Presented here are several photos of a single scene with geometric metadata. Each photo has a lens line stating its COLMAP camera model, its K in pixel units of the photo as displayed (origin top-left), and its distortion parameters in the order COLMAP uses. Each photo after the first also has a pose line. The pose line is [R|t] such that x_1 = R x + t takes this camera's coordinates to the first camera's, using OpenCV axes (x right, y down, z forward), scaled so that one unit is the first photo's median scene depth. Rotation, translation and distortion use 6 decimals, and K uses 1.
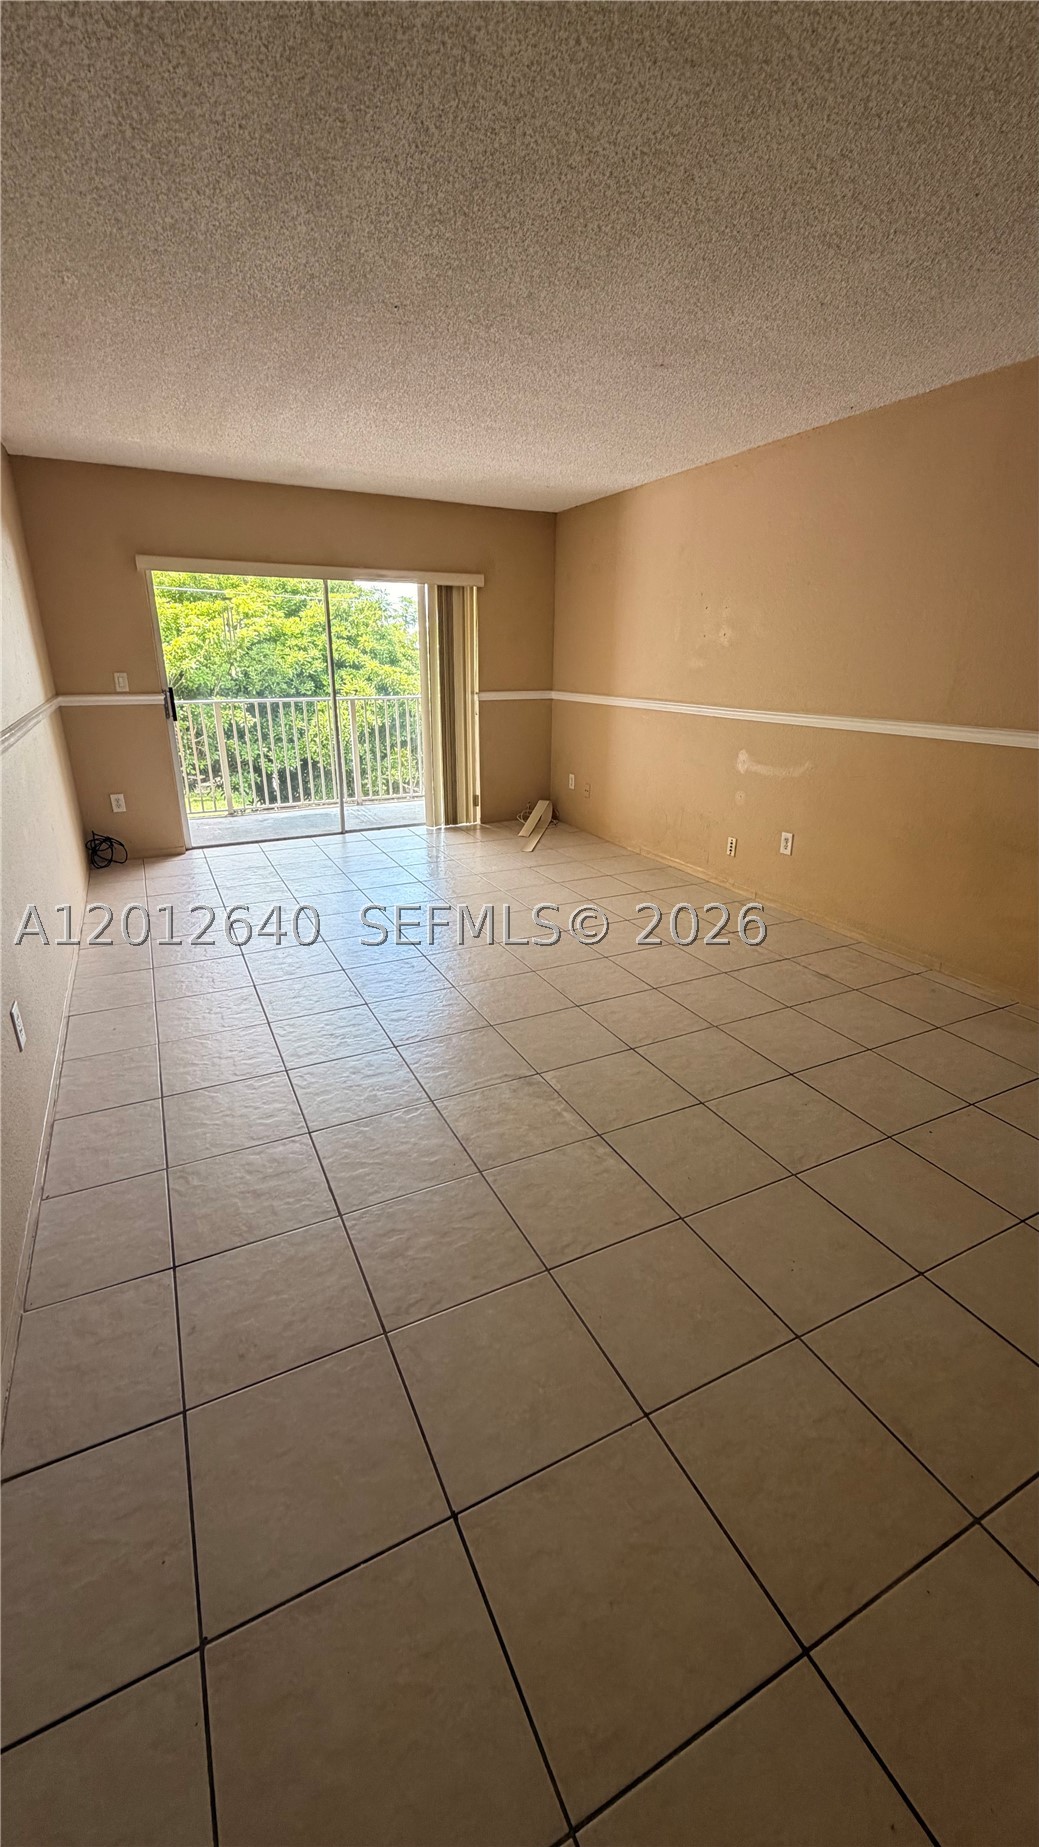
lens RADIAL K [[741.5, 0, 514.2], [0, 741.5, 917.7], [0, 0, 1]] dist [0.002271, -0.000579]
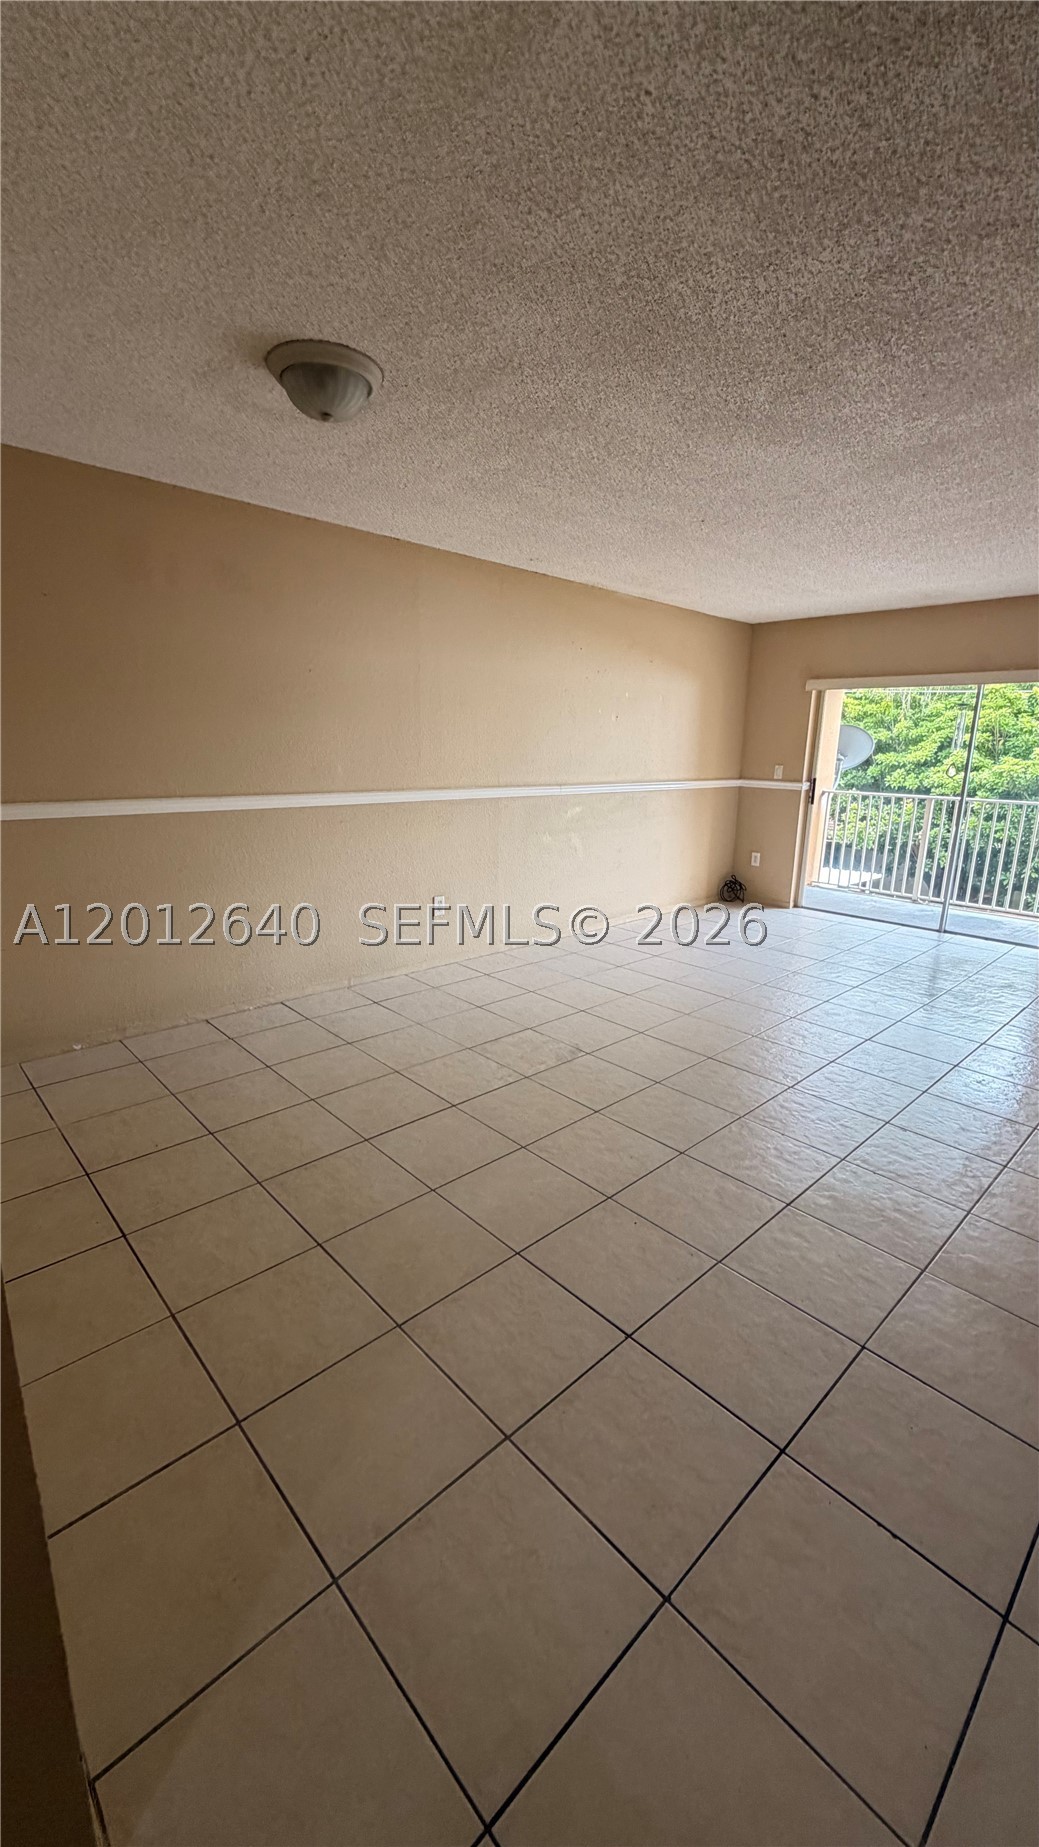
lens RADIAL K [[741.5, 0, 518.2], [0, 741.5, 919.2], [0, 0, 1]] dist [0.002271, -0.000579]
pose [[0.284955, 0.223702, -0.932072, 0.636616], [-0.342312, 0.932016, 0.119036, -0.069348], [0.895334, 0.285139, 0.342159, 0.198966]]
